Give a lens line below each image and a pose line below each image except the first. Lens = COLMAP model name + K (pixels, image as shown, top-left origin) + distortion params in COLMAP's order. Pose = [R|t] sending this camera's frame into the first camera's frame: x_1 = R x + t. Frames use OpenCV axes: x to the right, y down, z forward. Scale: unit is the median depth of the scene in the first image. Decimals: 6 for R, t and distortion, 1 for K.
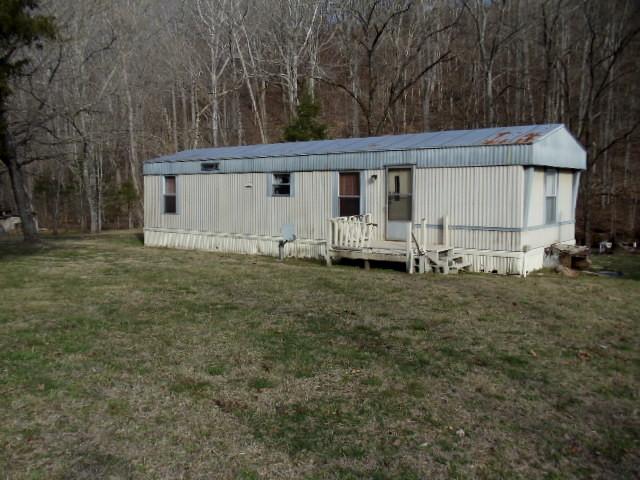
lens RADIAL K [[601.7, 0, 330.8], [0, 601.7, 230.0], [0, 0, 1]] dist [-0.027076, 0.000000]
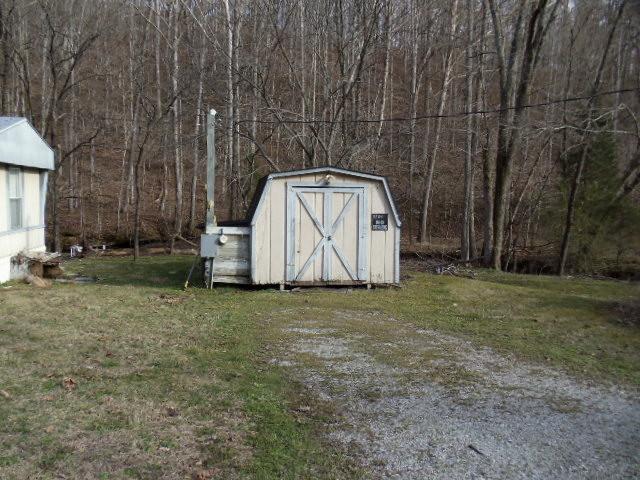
lens RADIAL K [[601.7, 0, 325.0], [0, 601.7, 241.6], [0, 0, 1]] dist [-0.027076, 0.000000]
pose [[0.674962, -0.050648, 0.736112, 0.021825], [0.041339, 0.998670, 0.030808, -0.001492], [-0.736693, 0.009636, 0.676158, 0.063375]]
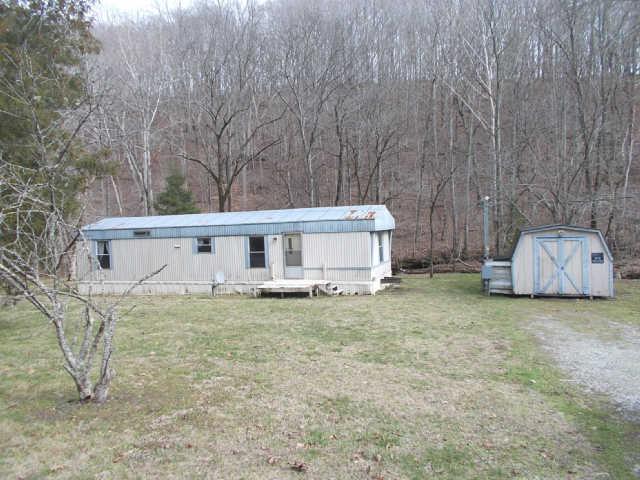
lens RADIAL K [[490.5, 0, 316.1], [0, 490.5, 235.1], [0, 0, 1]] dist [0.023474, 0.009895]
pose [[0.946644, -0.041711, 0.319569, -0.262978], [0.059478, 0.997168, -0.046036, -0.037789], [-0.316744, 0.062587, 0.946444, -0.282957]]
